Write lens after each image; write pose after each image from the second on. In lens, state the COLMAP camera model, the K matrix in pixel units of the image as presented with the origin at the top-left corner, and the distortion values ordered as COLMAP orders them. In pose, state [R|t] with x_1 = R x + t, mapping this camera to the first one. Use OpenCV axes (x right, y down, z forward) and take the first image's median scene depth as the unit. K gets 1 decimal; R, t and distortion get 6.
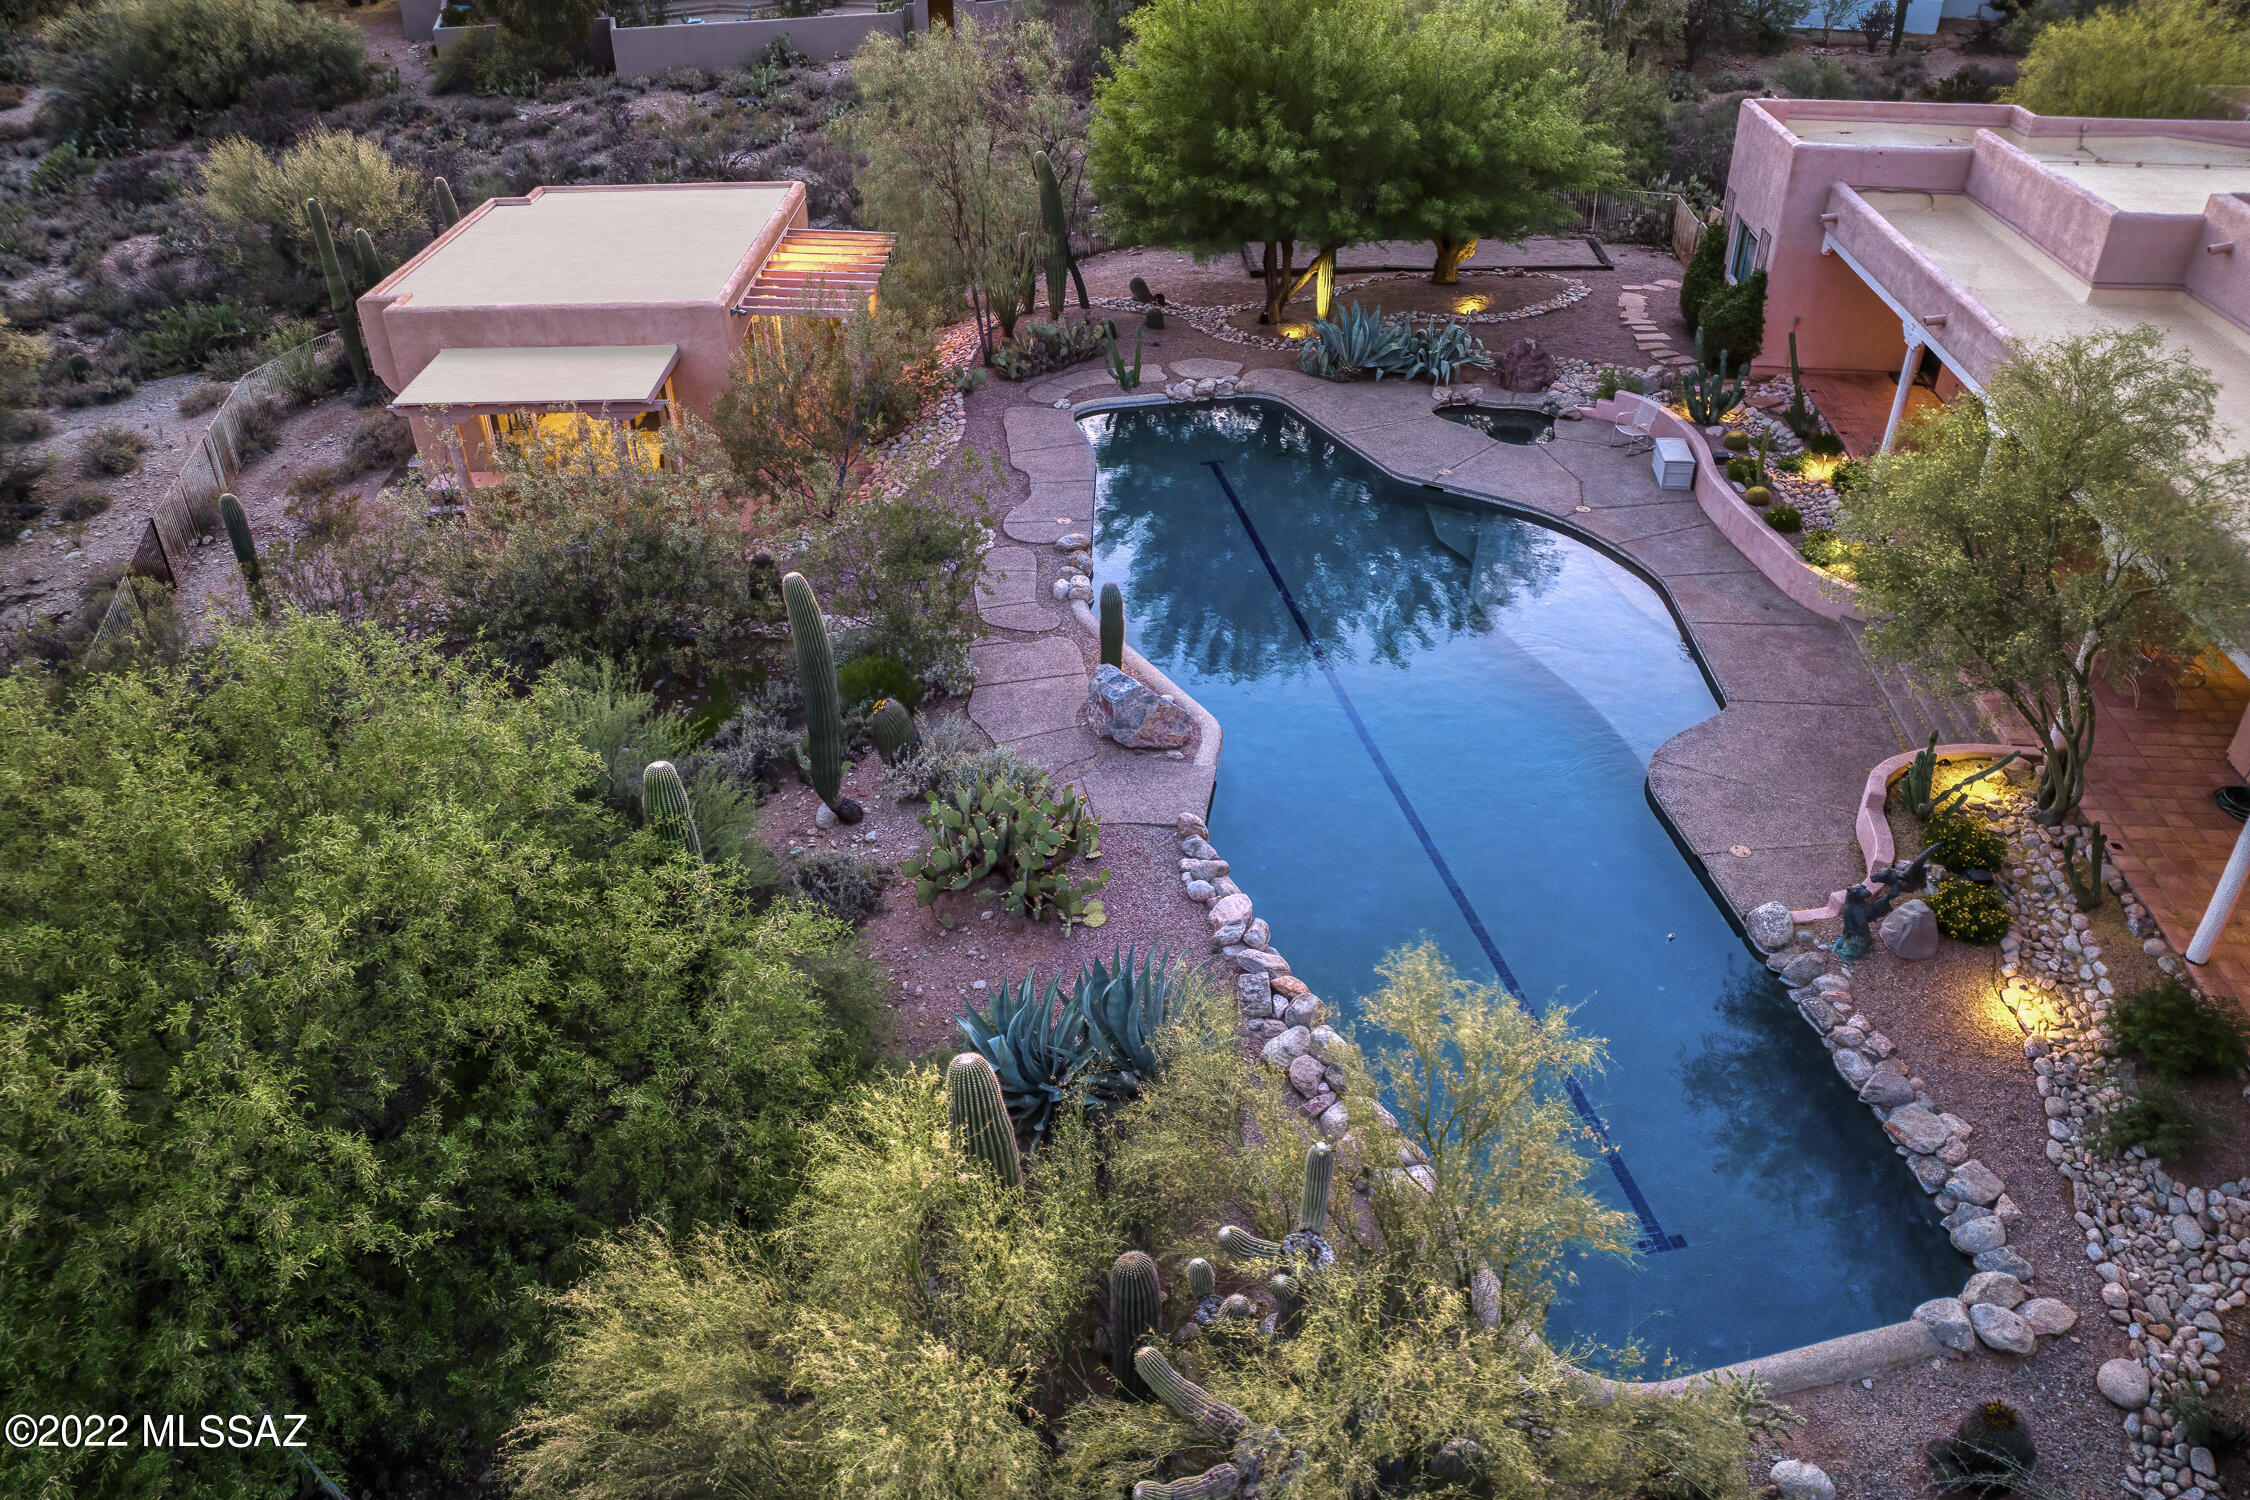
lens RADIAL K [[1571.1, 0, 1123.9], [0, 1571.1, 746.9], [0, 0, 1]] dist [-0.038108, 0.006396]
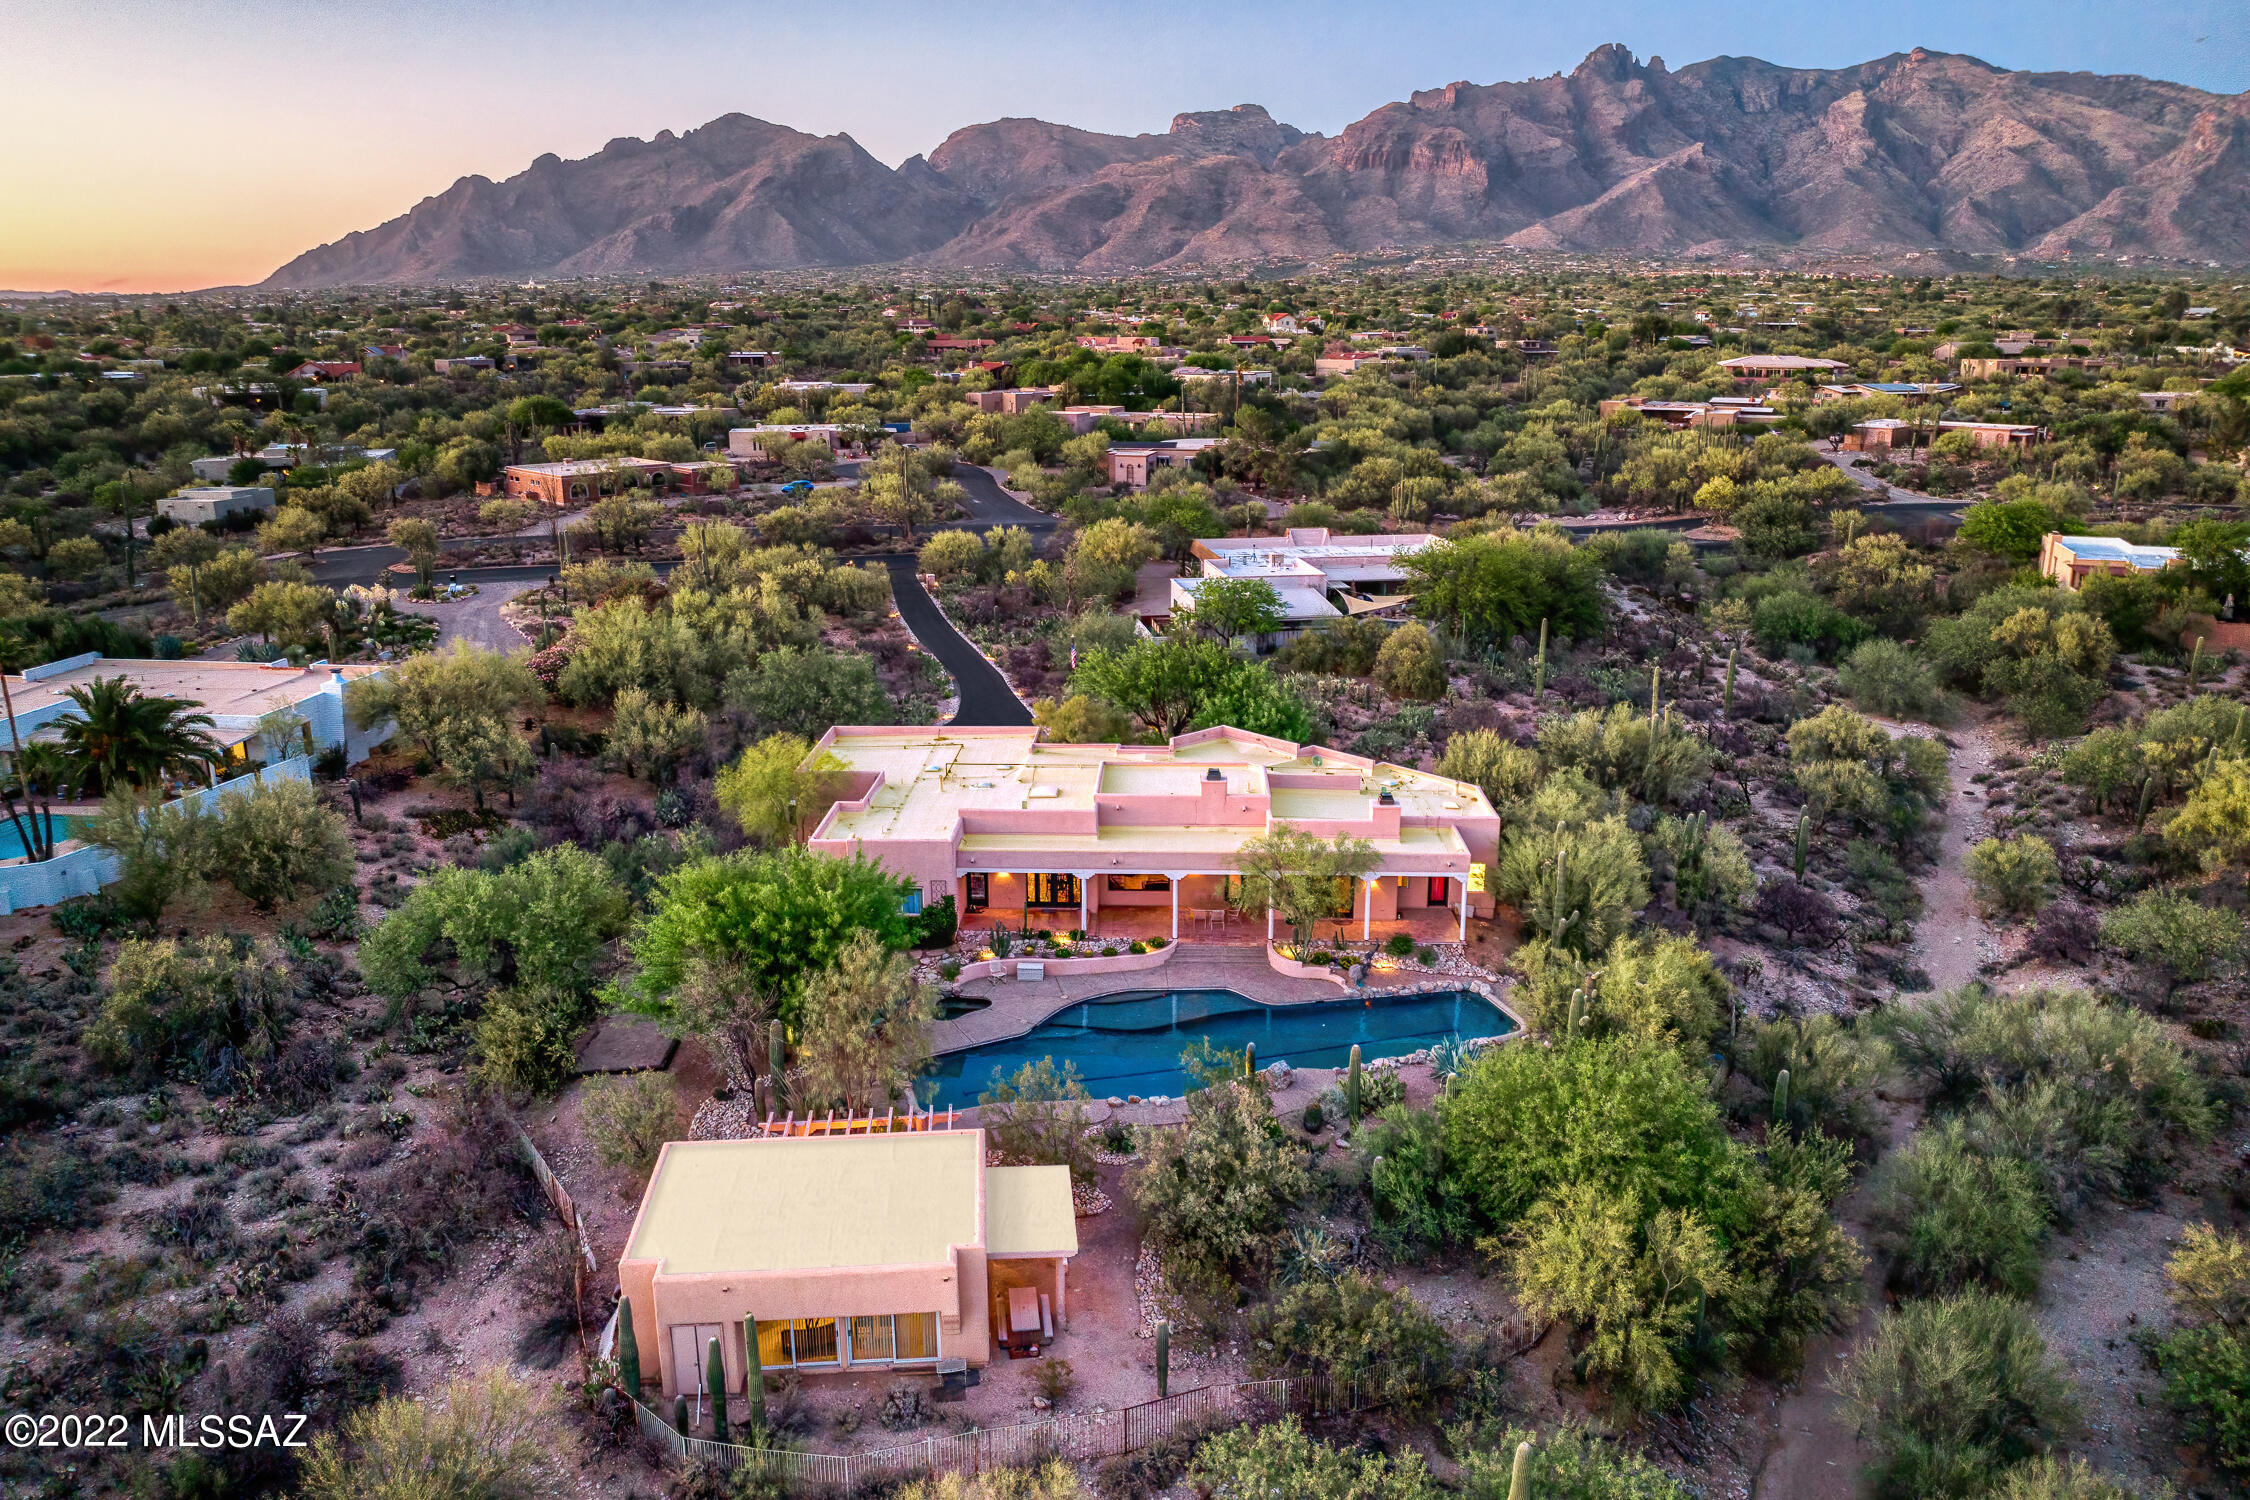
lens RADIAL K [[1571.1, 0, 1125.2], [0, 1571.1, 753.0], [0, 0, 1]] dist [-0.038108, 0.006396]
pose [[-0.070112, -0.260533, 0.962916, -1.738847], [0.544635, 0.798723, 0.255764, -0.928409], [-0.835738, 0.542369, 0.085895, 0.516862]]
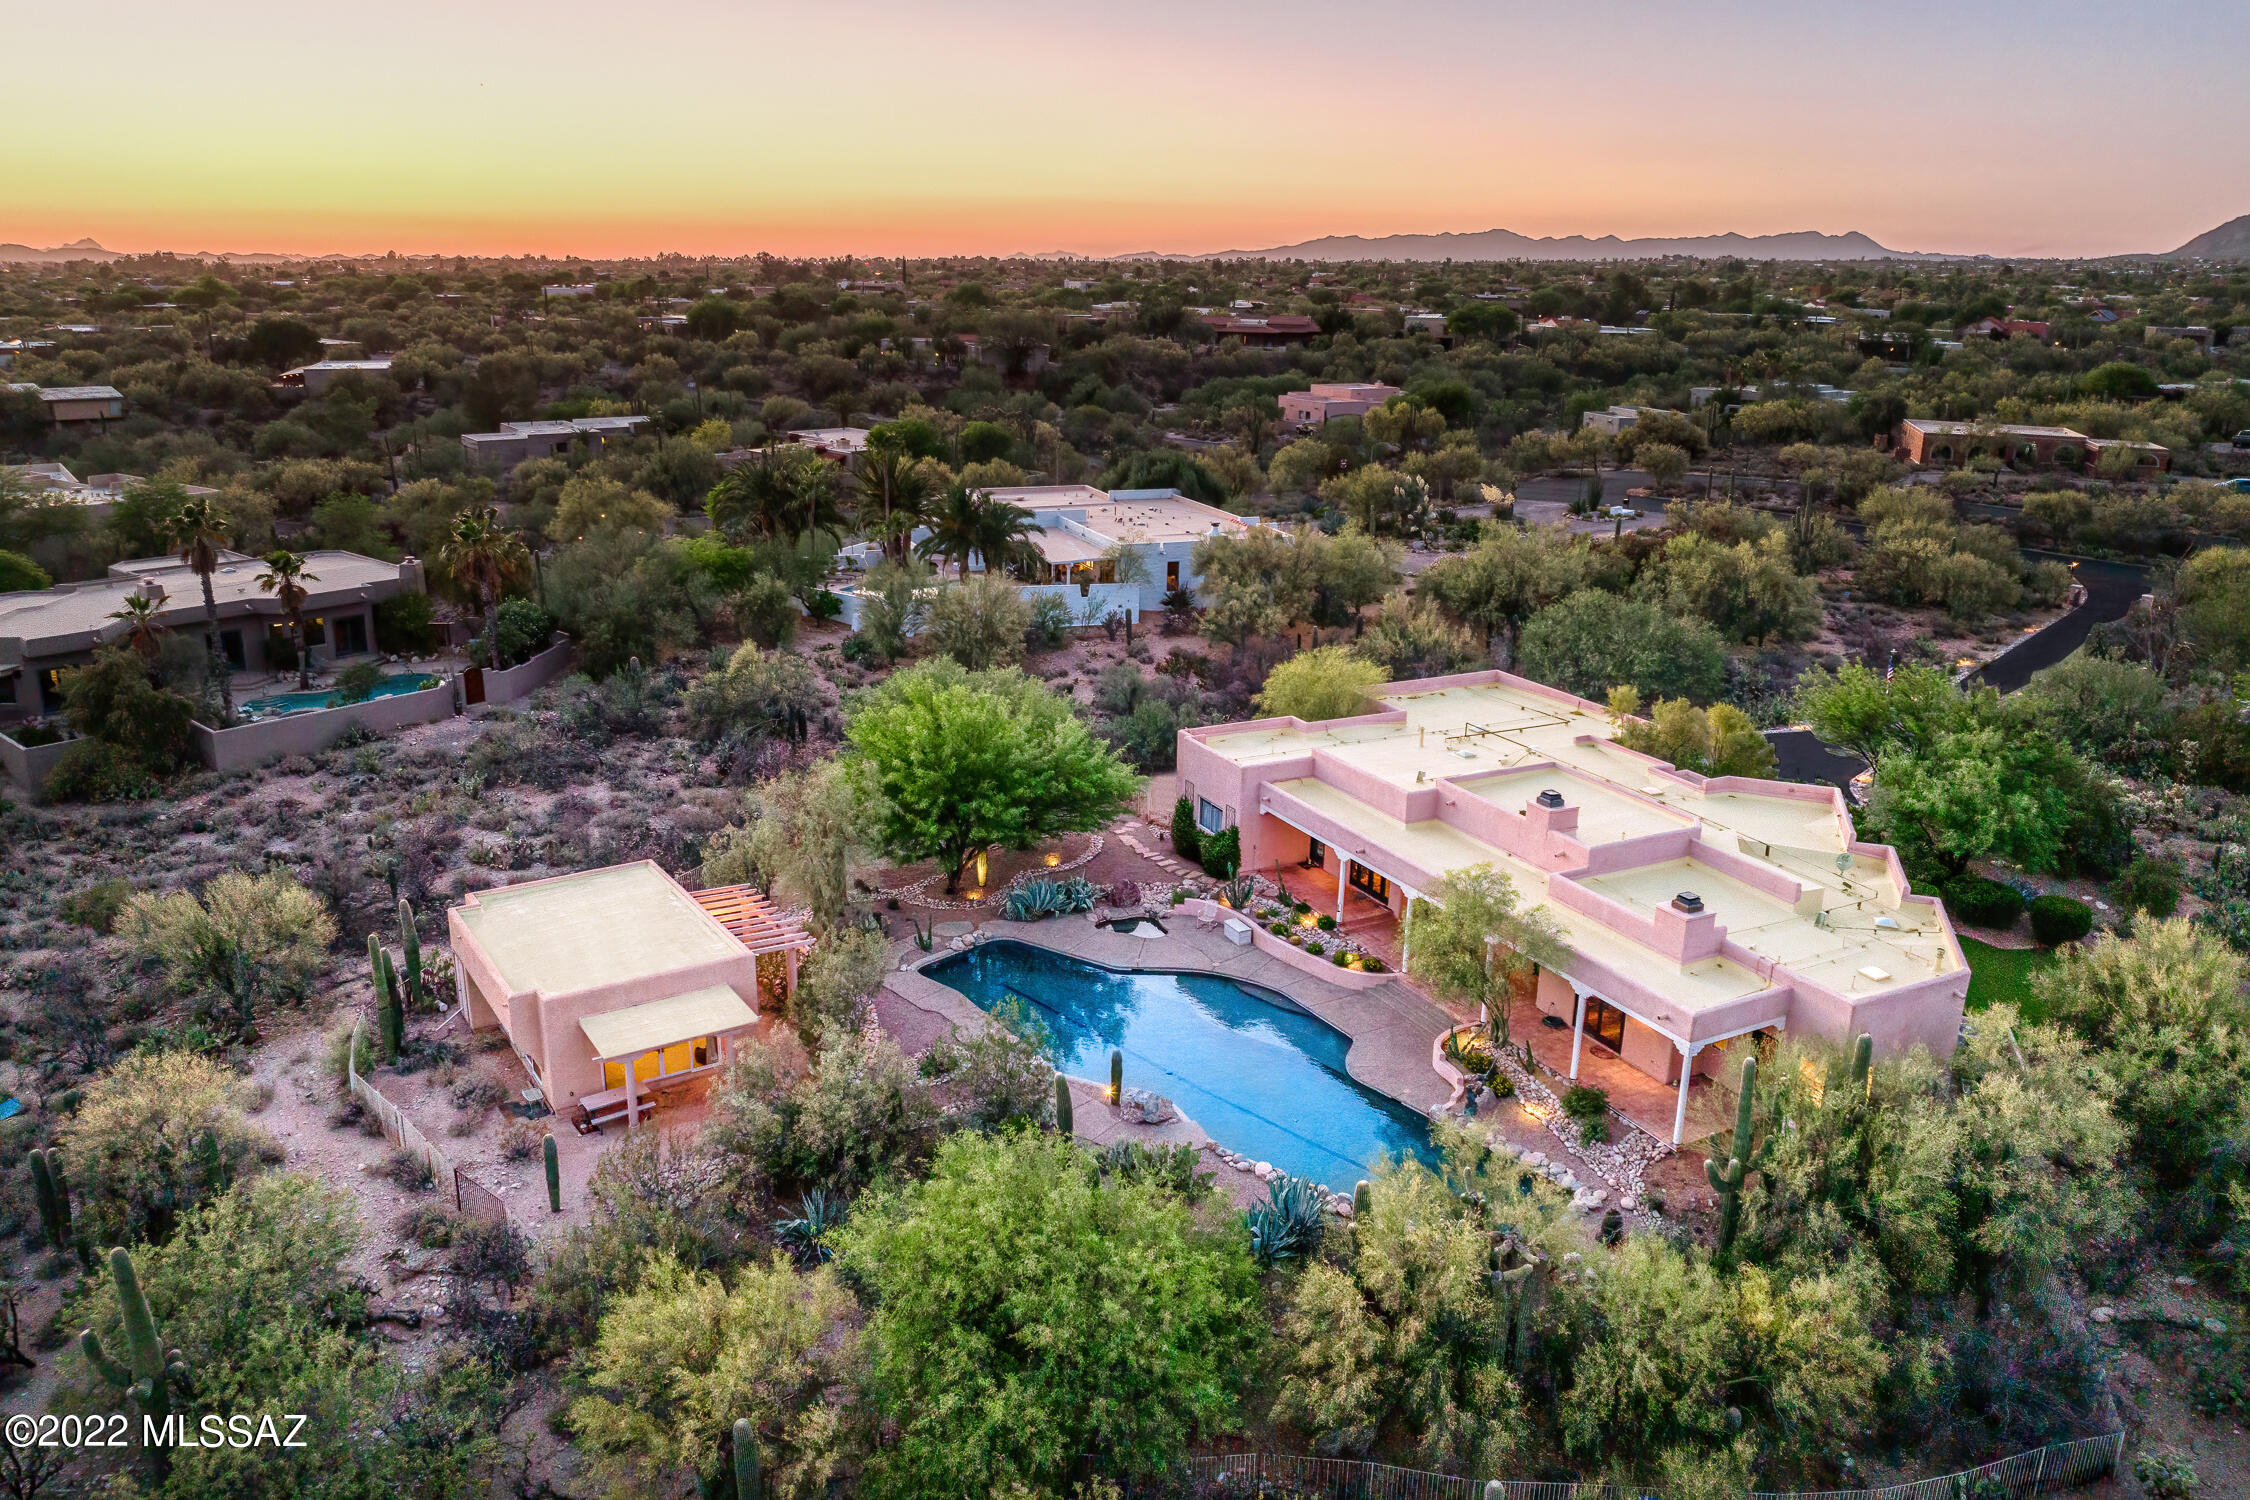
lens RADIAL K [[1571.1, 0, 1120.4], [0, 1571.1, 756.7], [0, 0, 1]] dist [-0.038108, 0.006396]
pose [[0.835527, -0.140060, 0.531298, -0.783426], [0.277760, 0.941977, -0.188488, -0.057516], [-0.474071, 0.305060, 0.825951, -0.621215]]
